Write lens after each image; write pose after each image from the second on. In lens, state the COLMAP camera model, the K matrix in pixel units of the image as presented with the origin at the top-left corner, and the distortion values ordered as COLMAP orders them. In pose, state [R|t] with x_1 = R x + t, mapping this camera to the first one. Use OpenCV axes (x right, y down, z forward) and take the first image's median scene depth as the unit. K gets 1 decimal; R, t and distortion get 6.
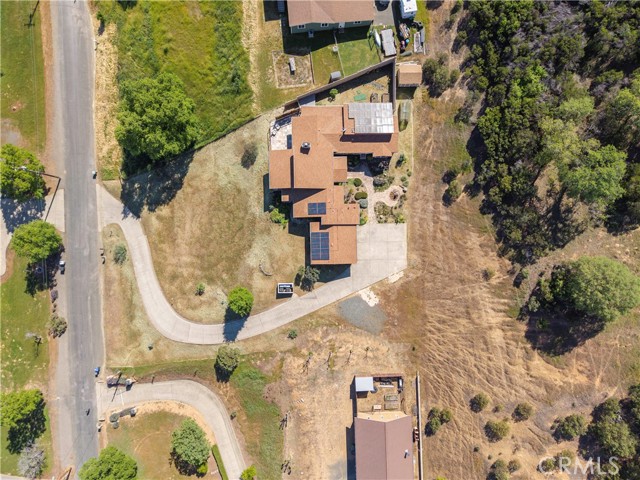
lens RADIAL K [[426.7, 0, 323.4], [0, 426.7, 241.2], [0, 0, 1]] dist [0.036214, -0.035915]
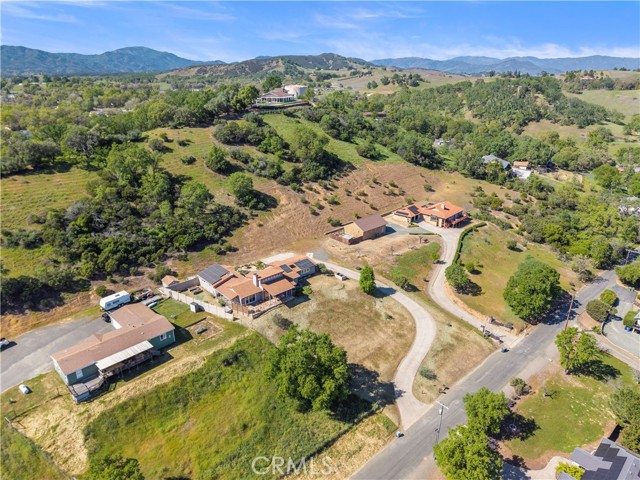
lens RADIAL K [[426.7, 0, 321.6], [0, 426.7, 238.6], [0, 0, 1]] dist [0.036214, -0.035915]
pose [[-0.658657, -0.297837, 0.690988, -1.027721], [0.752250, -0.239831, 0.613678, -0.816894], [-0.017056, 0.923999, 0.382014, 0.302453]]
